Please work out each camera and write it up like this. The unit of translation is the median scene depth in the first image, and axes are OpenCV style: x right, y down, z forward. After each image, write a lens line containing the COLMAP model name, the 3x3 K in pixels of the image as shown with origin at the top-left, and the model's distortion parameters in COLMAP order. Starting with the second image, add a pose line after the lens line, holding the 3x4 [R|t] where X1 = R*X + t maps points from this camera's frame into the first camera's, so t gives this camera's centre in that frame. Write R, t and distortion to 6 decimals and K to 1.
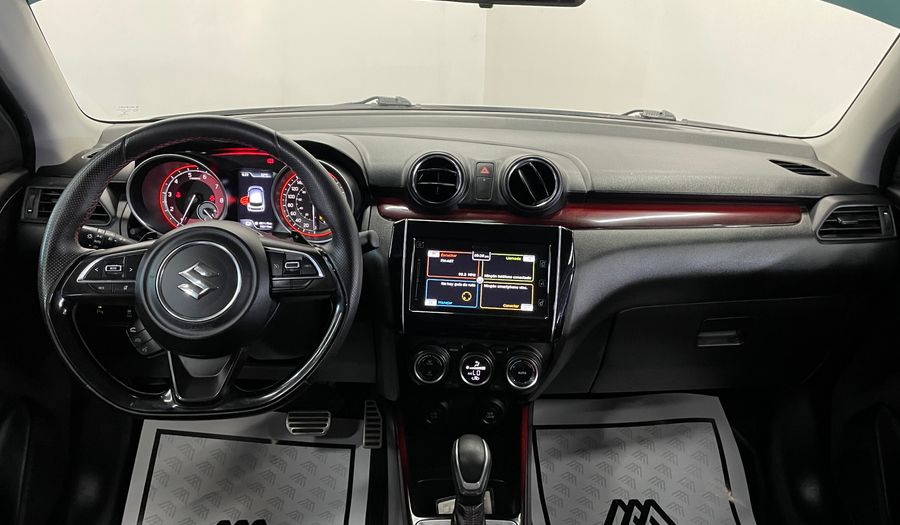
lens RADIAL K [[858.6, 0, 450.0], [0, 858.6, 262.5], [0, 0, 1]] dist [0.008207, -0.007992]
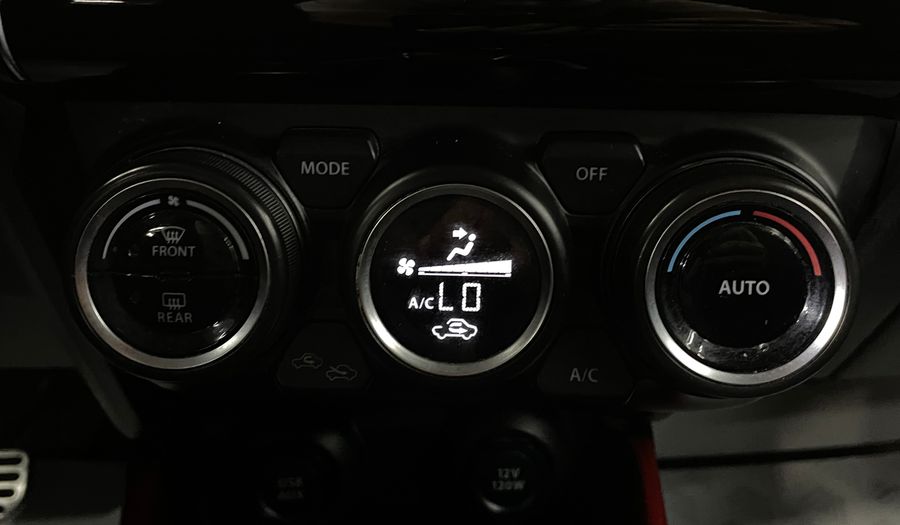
lens RADIAL K [[858.6, 0, 450.0], [0, 858.6, 262.5], [0, 0, 1]] dist [0.008207, -0.007992]
pose [[0.998832, -0.024083, 0.041883, 0.022114], [0.022767, 0.999241, 0.031616, 0.116445], [-0.042613, -0.030625, 0.998622, 0.834025]]
